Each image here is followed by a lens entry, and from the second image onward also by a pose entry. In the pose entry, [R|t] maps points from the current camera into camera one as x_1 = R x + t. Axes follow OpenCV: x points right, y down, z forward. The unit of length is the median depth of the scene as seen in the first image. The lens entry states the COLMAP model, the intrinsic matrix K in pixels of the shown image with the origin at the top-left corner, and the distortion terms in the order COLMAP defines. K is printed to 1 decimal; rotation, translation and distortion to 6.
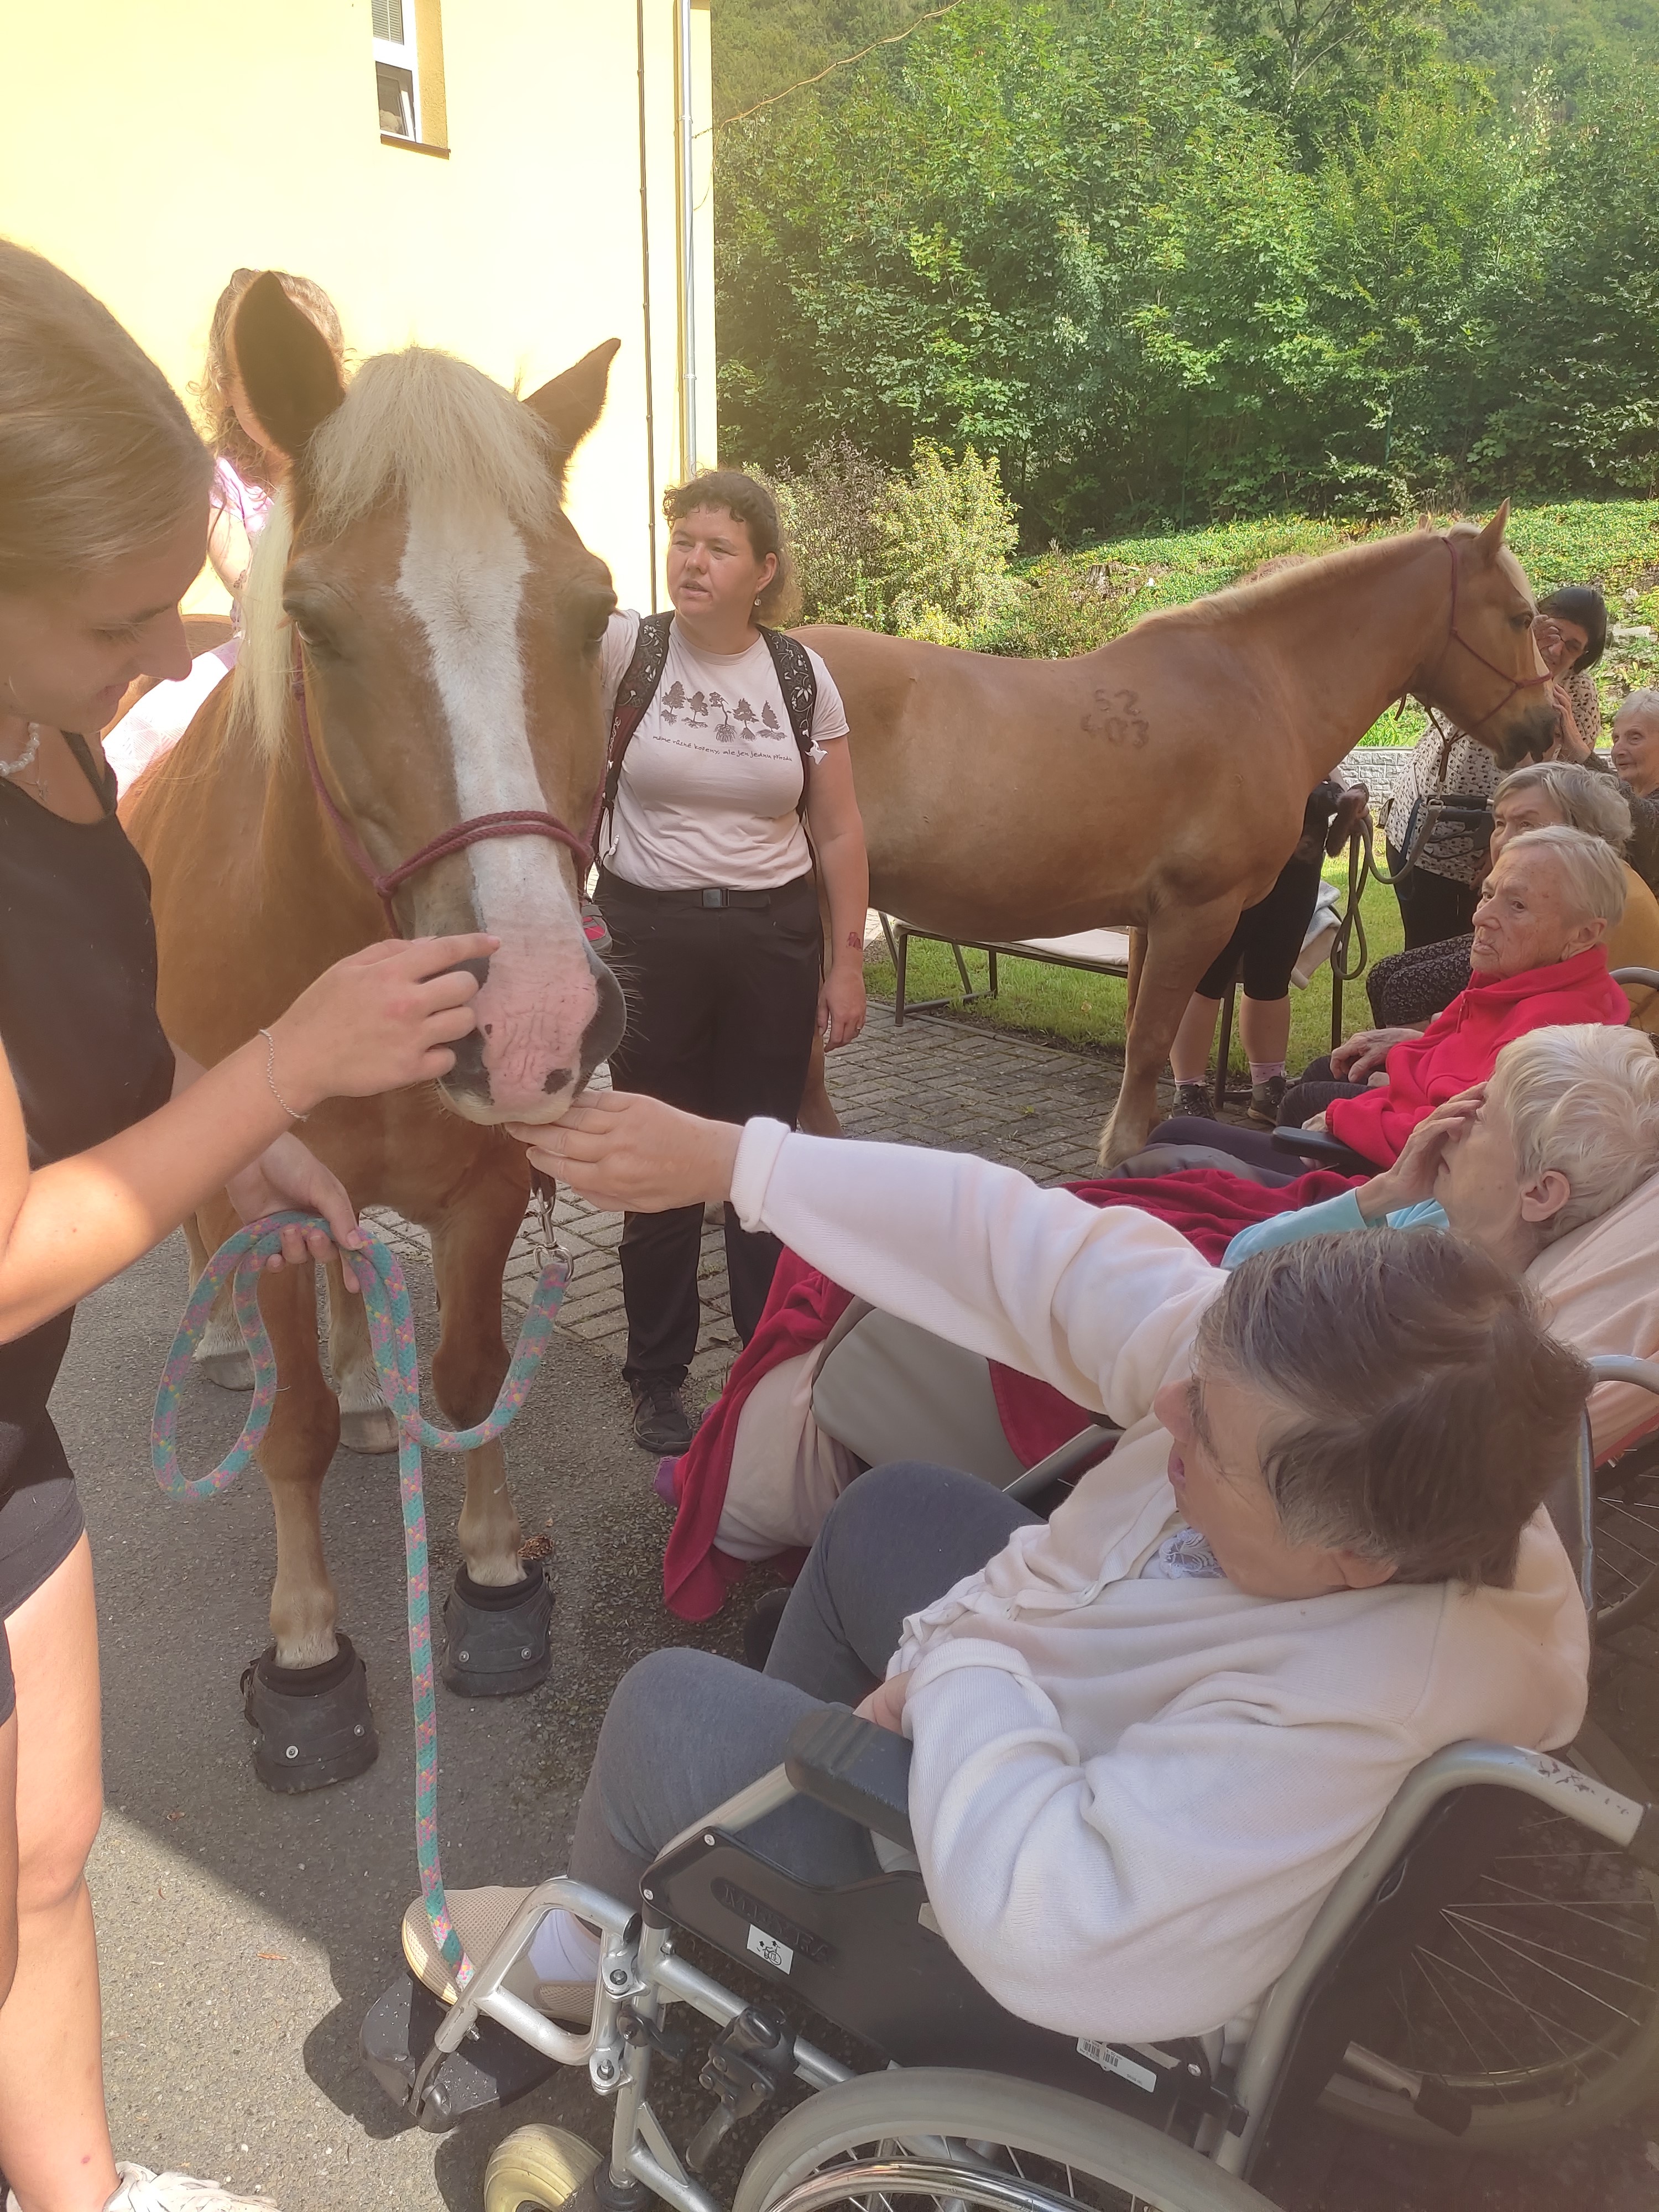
lens RADIAL K [[1670.6, 0, 829.5], [0, 1670.6, 1106.0], [0, 0, 1]] dist [0.034430, 0.001807]
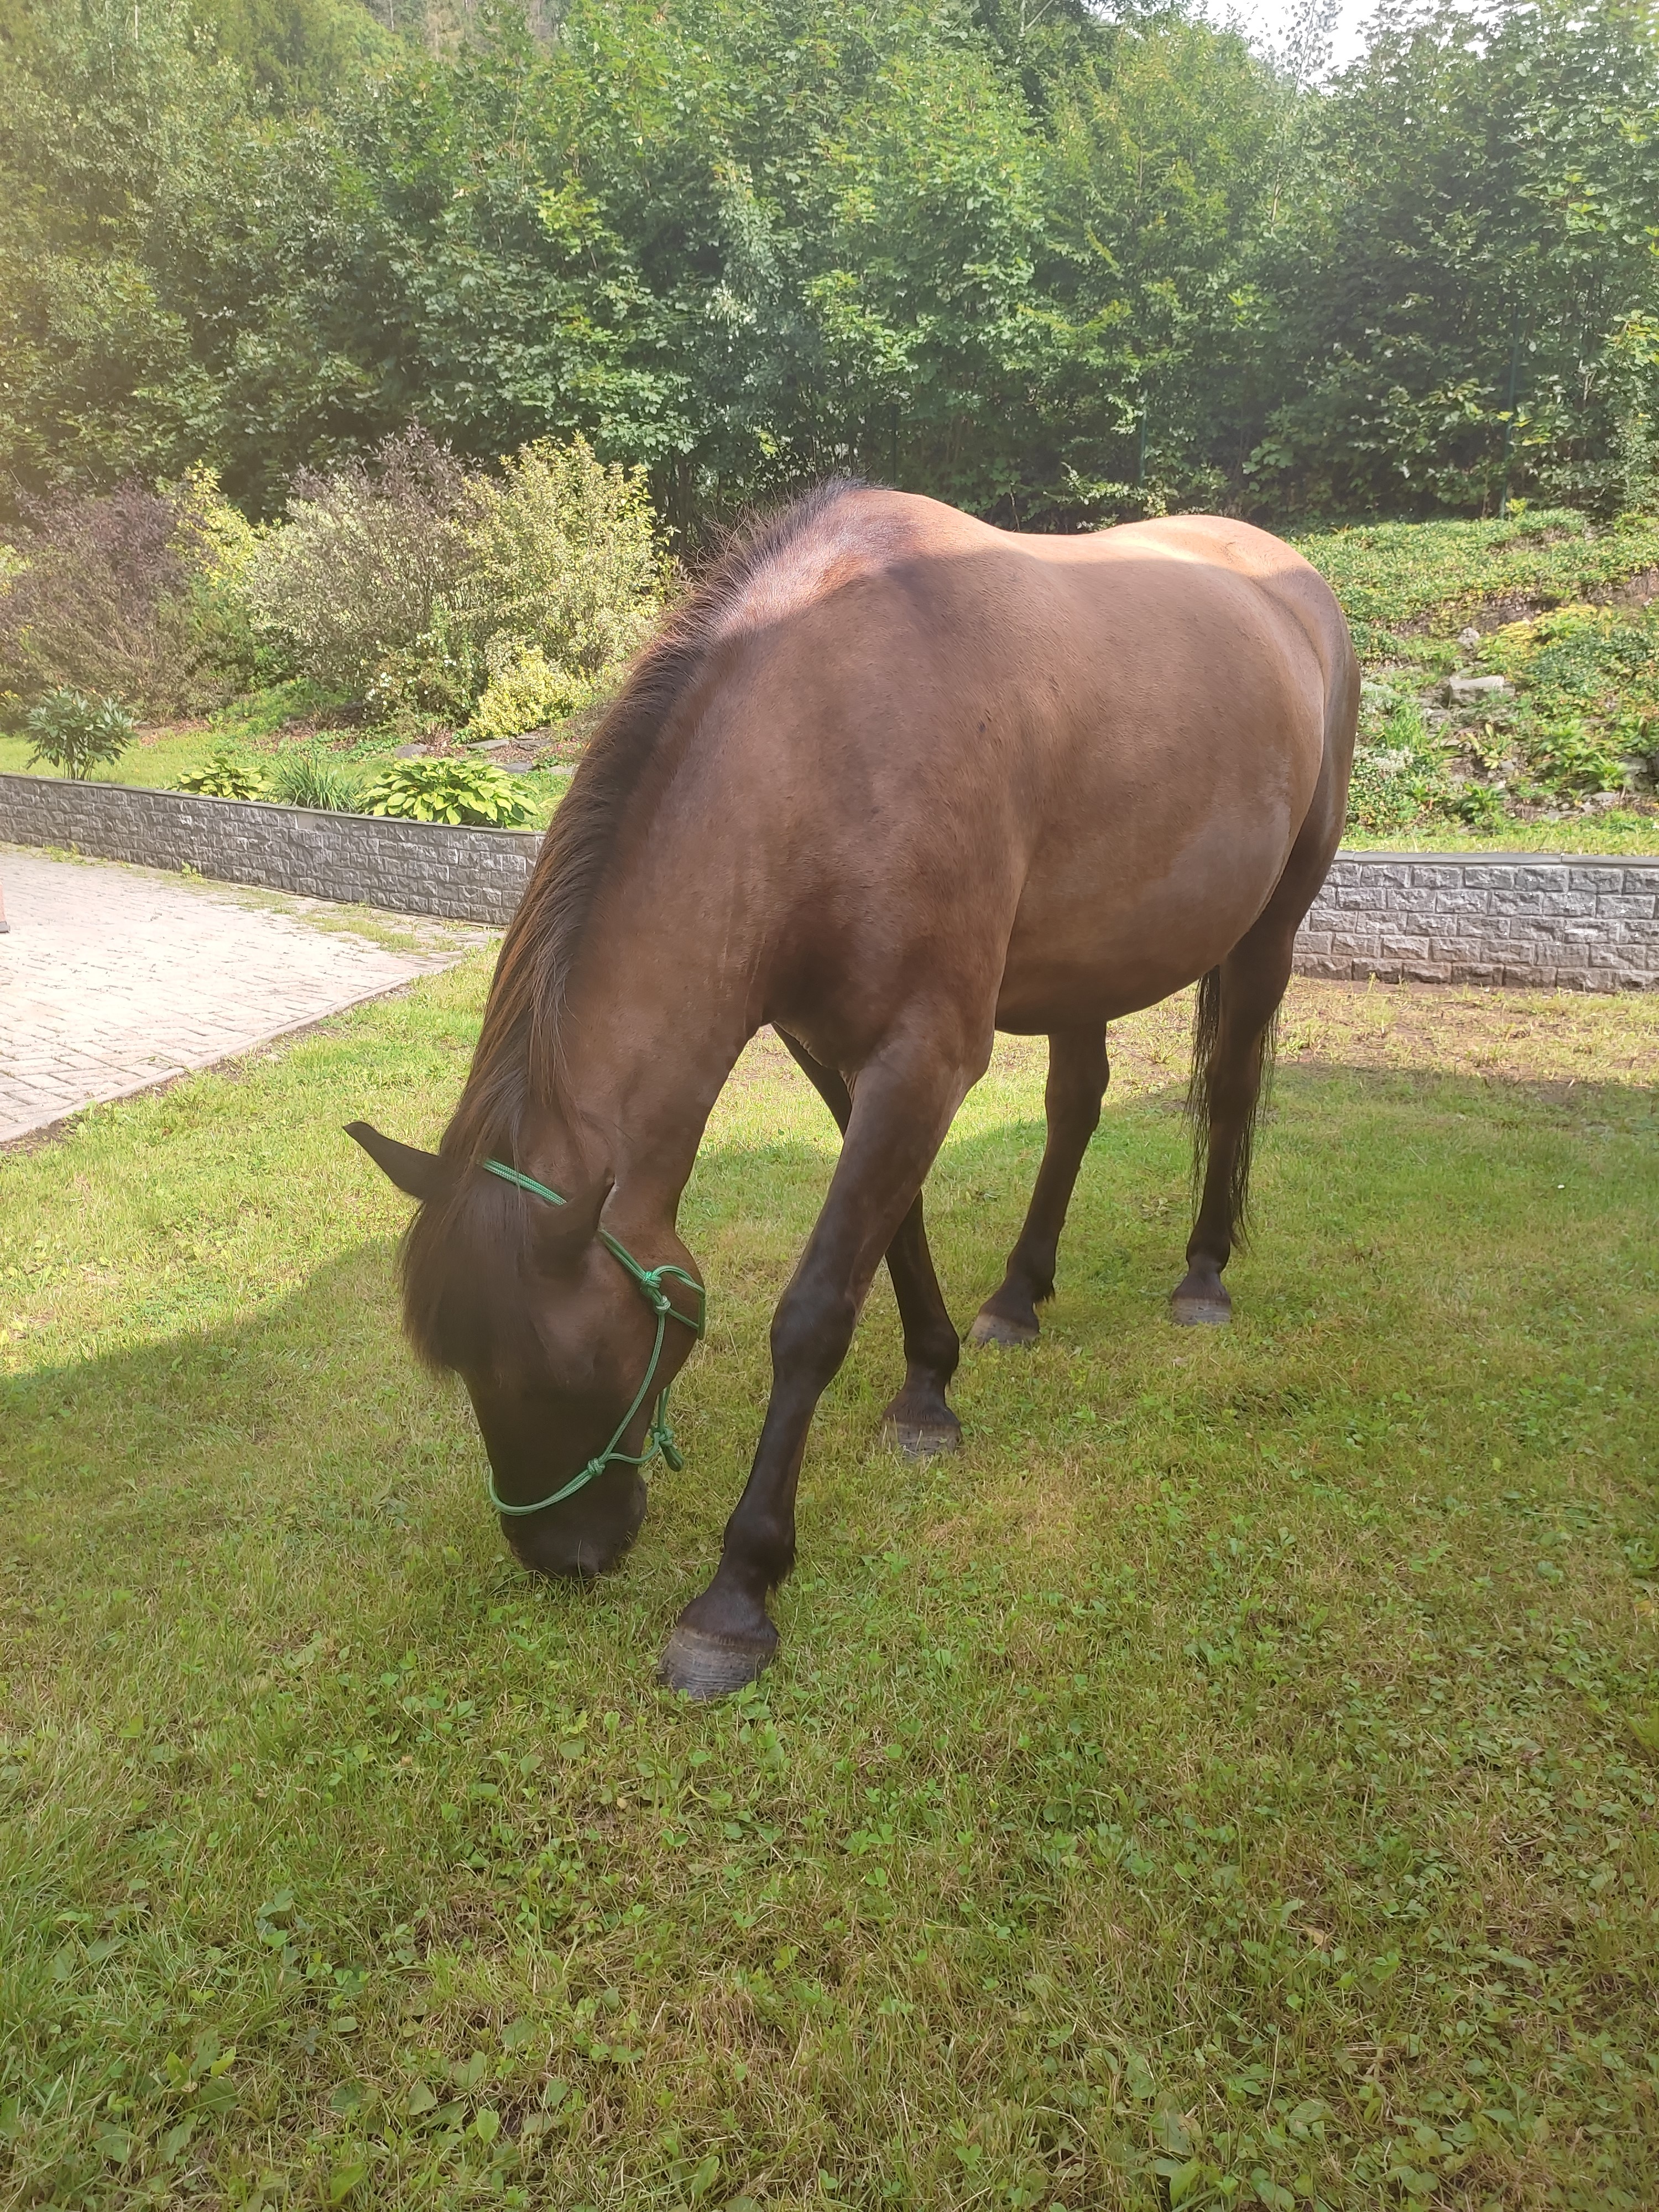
lens RADIAL K [[1688.8, 0, 798.9], [0, 1688.8, 1066.7], [0, 0, 1]] dist [0.133708, -0.125987]
pose [[0.995683, -0.006707, 0.092574, 0.103541], [0.014663, 0.996228, -0.085531, -0.052811], [-0.091651, 0.086519, 0.992025, 0.268055]]
